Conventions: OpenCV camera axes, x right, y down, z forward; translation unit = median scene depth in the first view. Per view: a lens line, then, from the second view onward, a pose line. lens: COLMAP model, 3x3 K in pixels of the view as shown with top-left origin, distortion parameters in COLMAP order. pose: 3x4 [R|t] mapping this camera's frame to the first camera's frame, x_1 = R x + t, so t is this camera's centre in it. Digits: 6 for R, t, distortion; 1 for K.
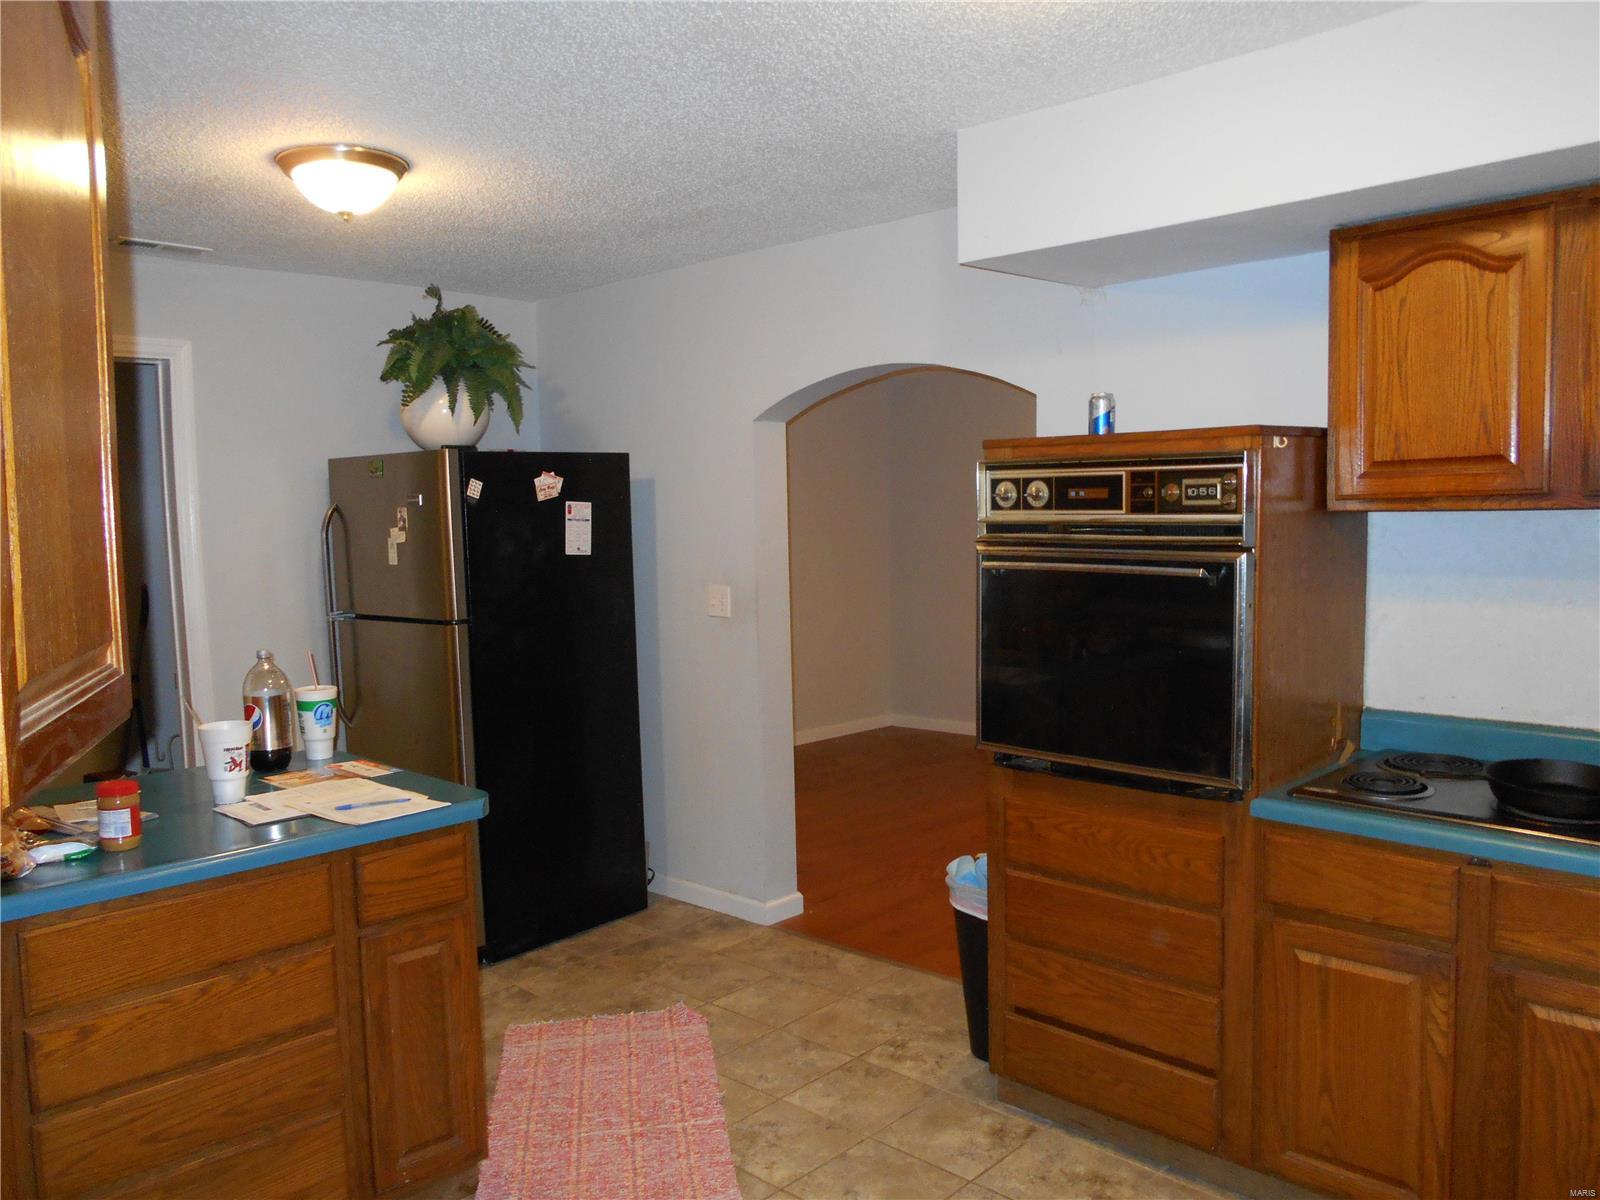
lens RADIAL K [[1231.0, 0, 800.0], [0, 1231.0, 600.0], [0, 0, 1]] dist [0.010769, 0.001411]
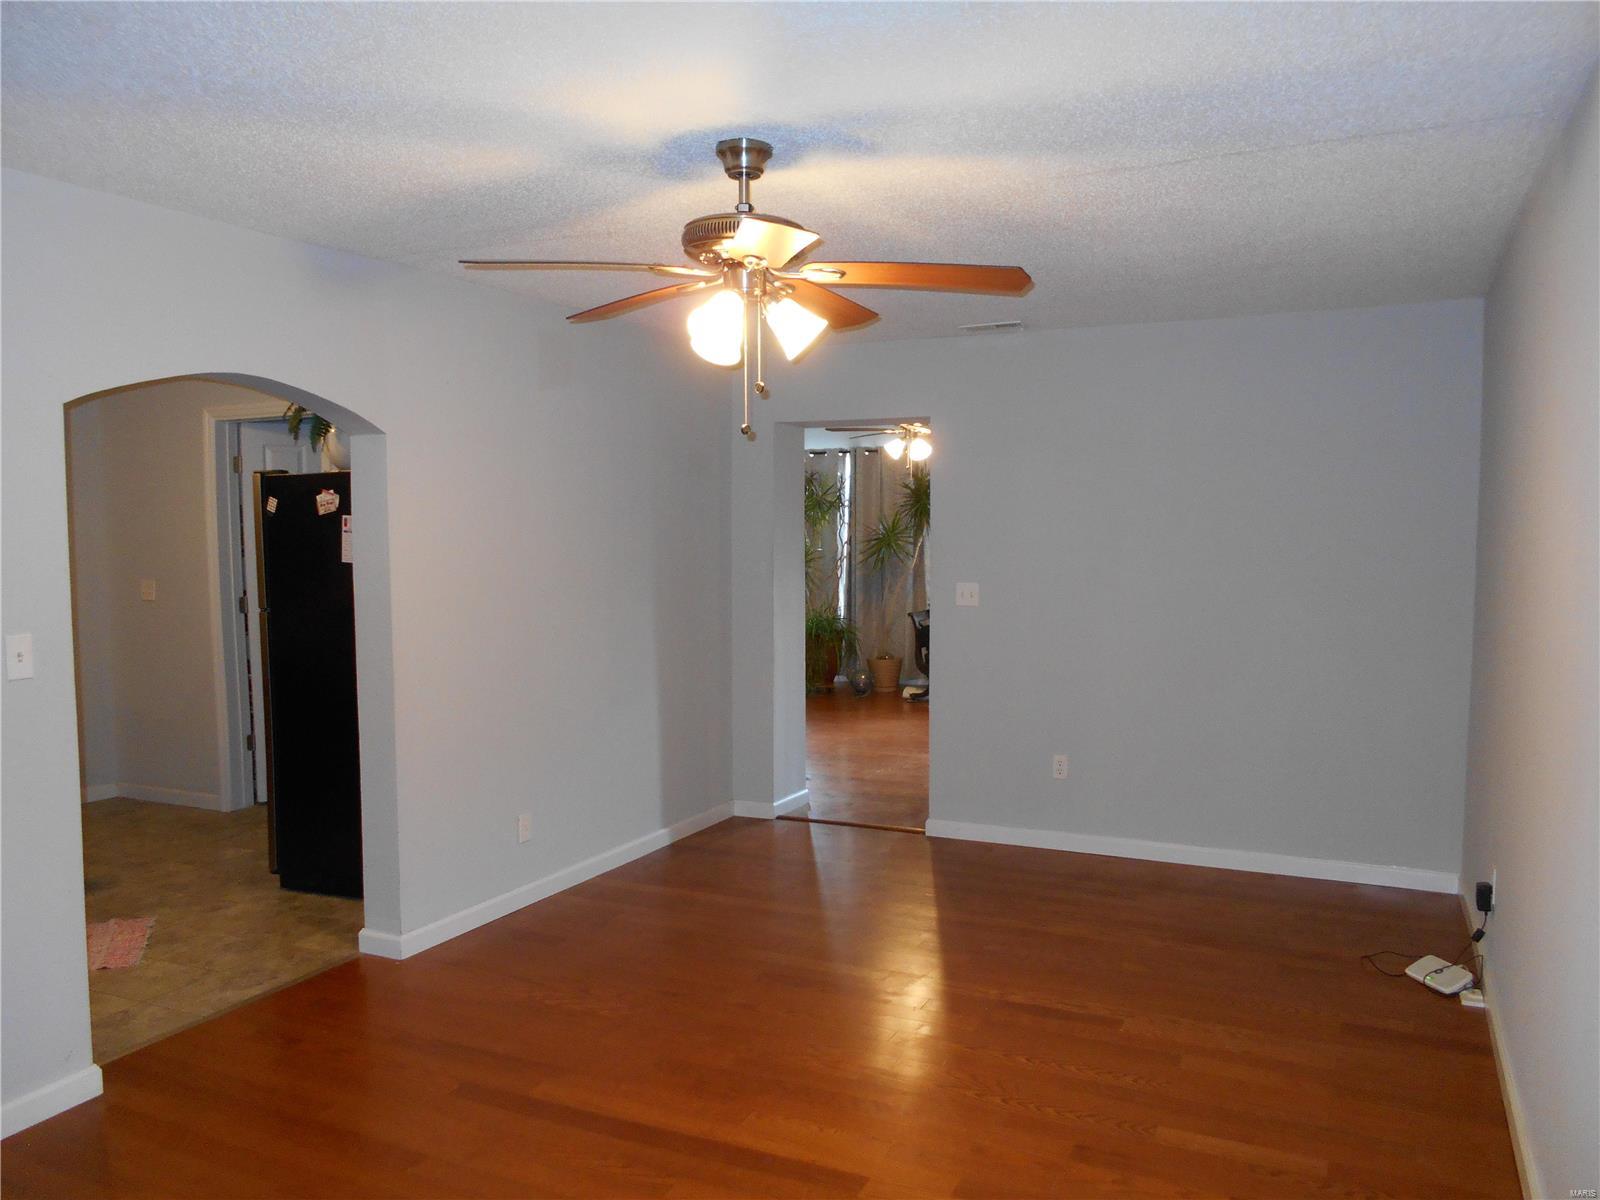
lens RADIAL K [[1231.0, 0, 800.0], [0, 1231.0, 600.0], [0, 0, 1]] dist [0.010769, 0.001411]
pose [[0.300276, 0.069885, -0.951289, 1.071182], [-0.080322, 0.995623, 0.047788, -0.094571], [0.950464, 0.062060, 0.304575, 1.106758]]
